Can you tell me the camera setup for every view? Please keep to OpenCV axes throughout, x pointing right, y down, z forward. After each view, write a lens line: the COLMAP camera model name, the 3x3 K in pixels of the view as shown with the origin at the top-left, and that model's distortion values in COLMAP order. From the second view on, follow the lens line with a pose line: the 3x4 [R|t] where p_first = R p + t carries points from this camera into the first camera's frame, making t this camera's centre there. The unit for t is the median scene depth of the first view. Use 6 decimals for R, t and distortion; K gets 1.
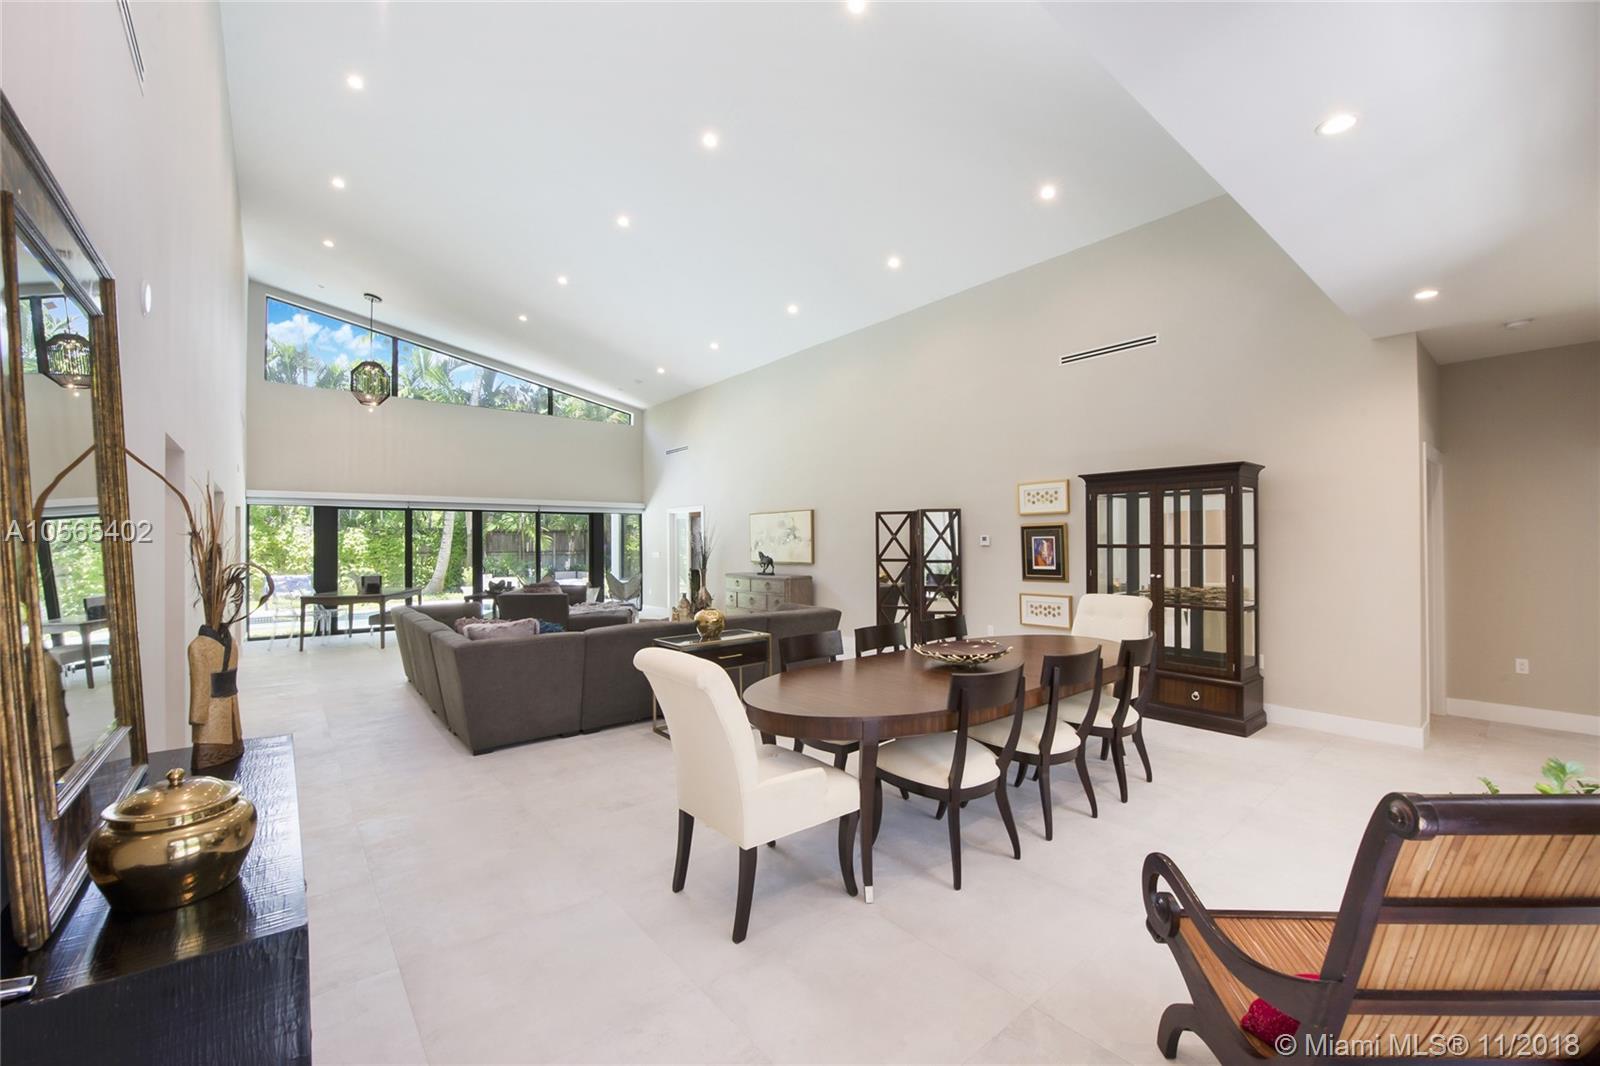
lens RADIAL K [[641.1, 0, 804.2], [0, 641.1, 539.6], [0, 0, 1]] dist [-0.009273, -0.001155]
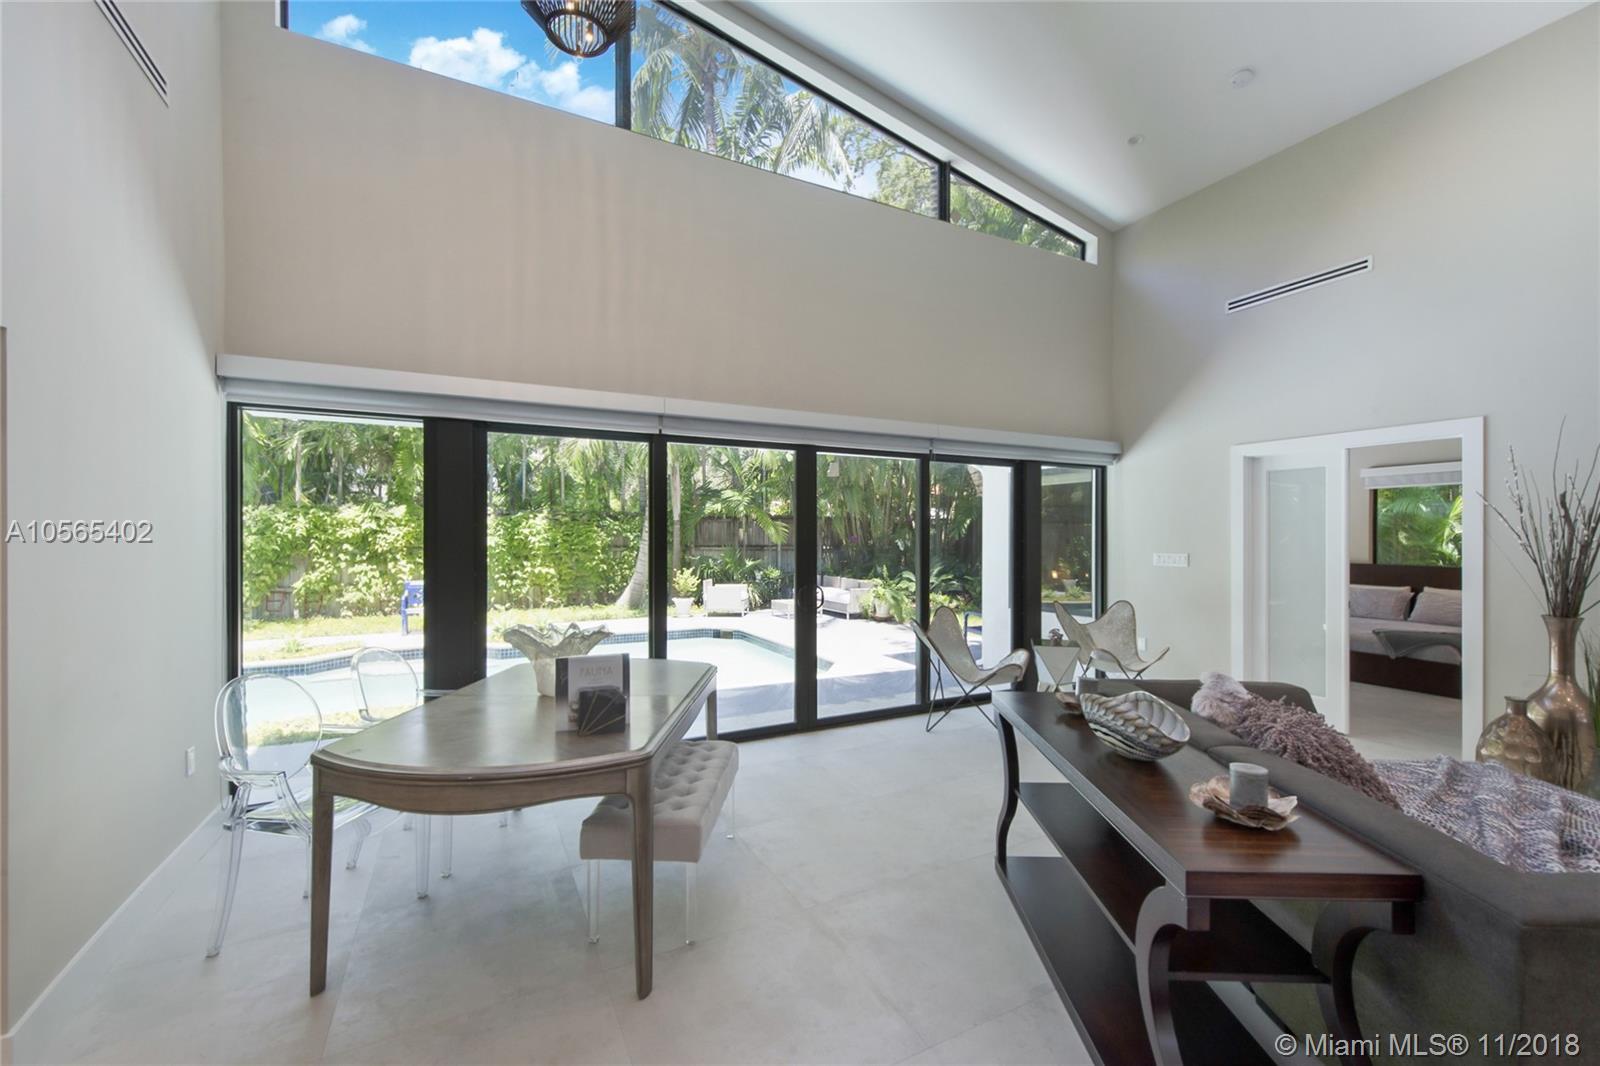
lens RADIAL K [[641.1, 0, 806.9], [0, 641.1, 536.9], [0, 0, 1]] dist [-0.009273, -0.001155]
pose [[0.979262, 0.003983, -0.202558, -0.393901], [-0.002562, 0.999970, 0.007276, 0.006748], [0.202581, -0.006606, 0.979243, 0.557420]]
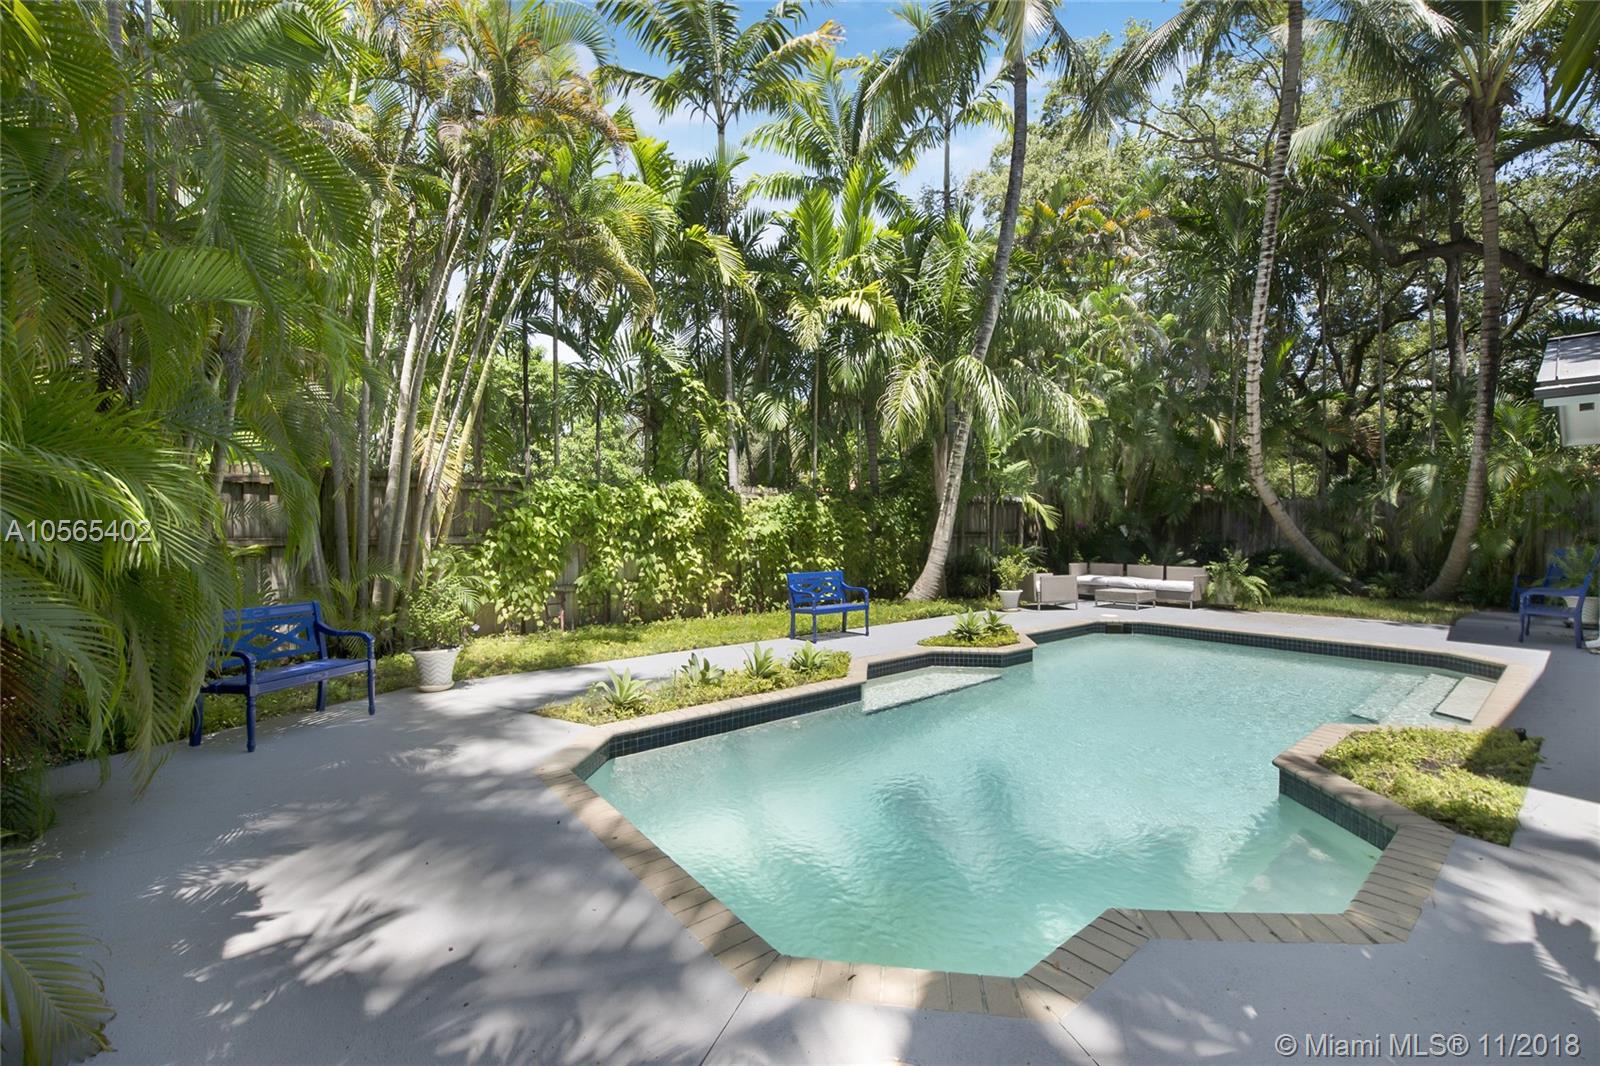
lens RADIAL K [[641.1, 0, 799.0], [0, 641.1, 530.6], [0, 0, 1]] dist [-0.009273, -0.001155]
pose [[0.999758, 0.007202, 0.020807, -1.070864], [-0.007419, 0.999919, 0.010377, 0.019070], [-0.020730, -0.010529, 0.999730, 0.605981]]
